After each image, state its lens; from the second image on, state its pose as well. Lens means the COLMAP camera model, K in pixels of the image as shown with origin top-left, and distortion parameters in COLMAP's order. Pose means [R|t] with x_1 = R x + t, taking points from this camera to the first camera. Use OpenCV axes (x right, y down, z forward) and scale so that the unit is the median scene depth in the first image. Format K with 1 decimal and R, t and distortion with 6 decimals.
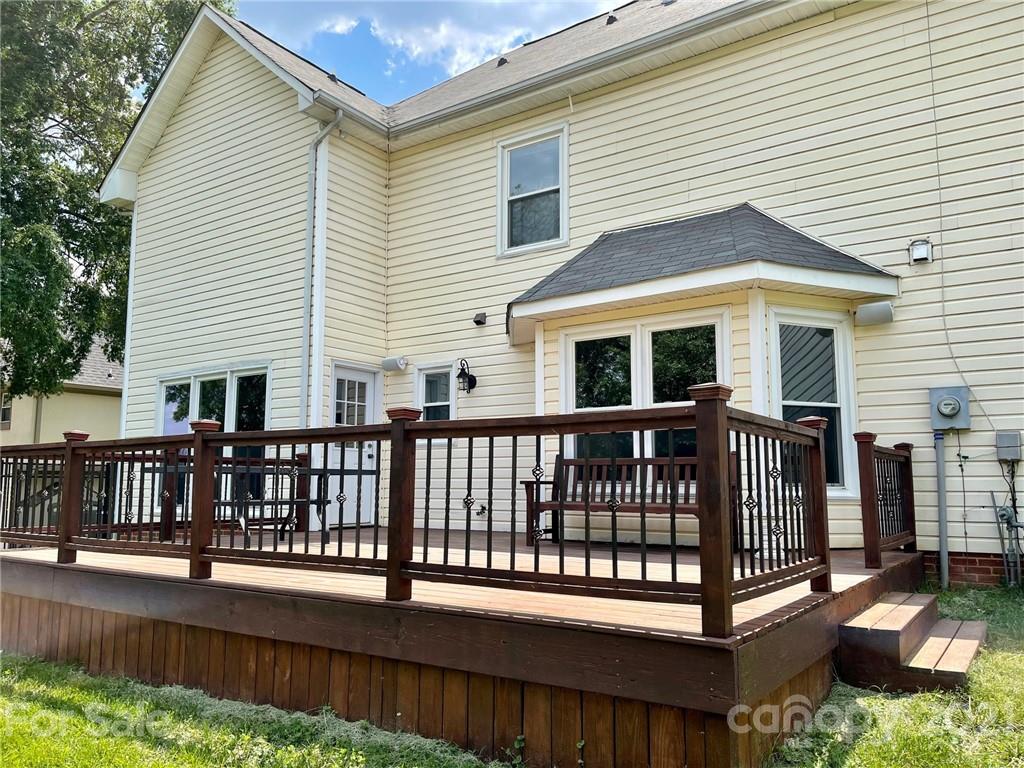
lens RADIAL K [[777.4, 0, 511.0], [0, 777.4, 395.2], [0, 0, 1]] dist [0.064190, -0.081444]
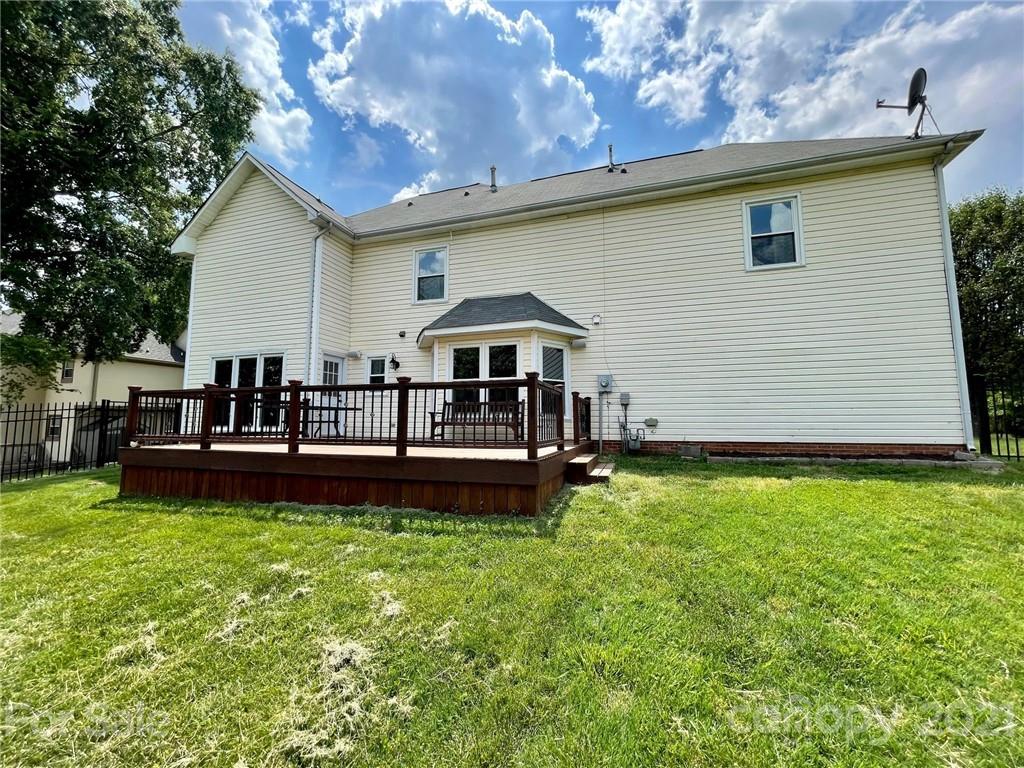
lens RADIAL K [[412.0, 0, 512.0], [0, 412.0, 384.0], [0, 0, 1]] dist [-0.001312, -0.000249]
pose [[0.956937, 0.025138, 0.289206, -0.091506], [-0.032342, 0.999274, 0.020157, 0.001674], [-0.288490, -0.028642, 0.957055, -0.148858]]
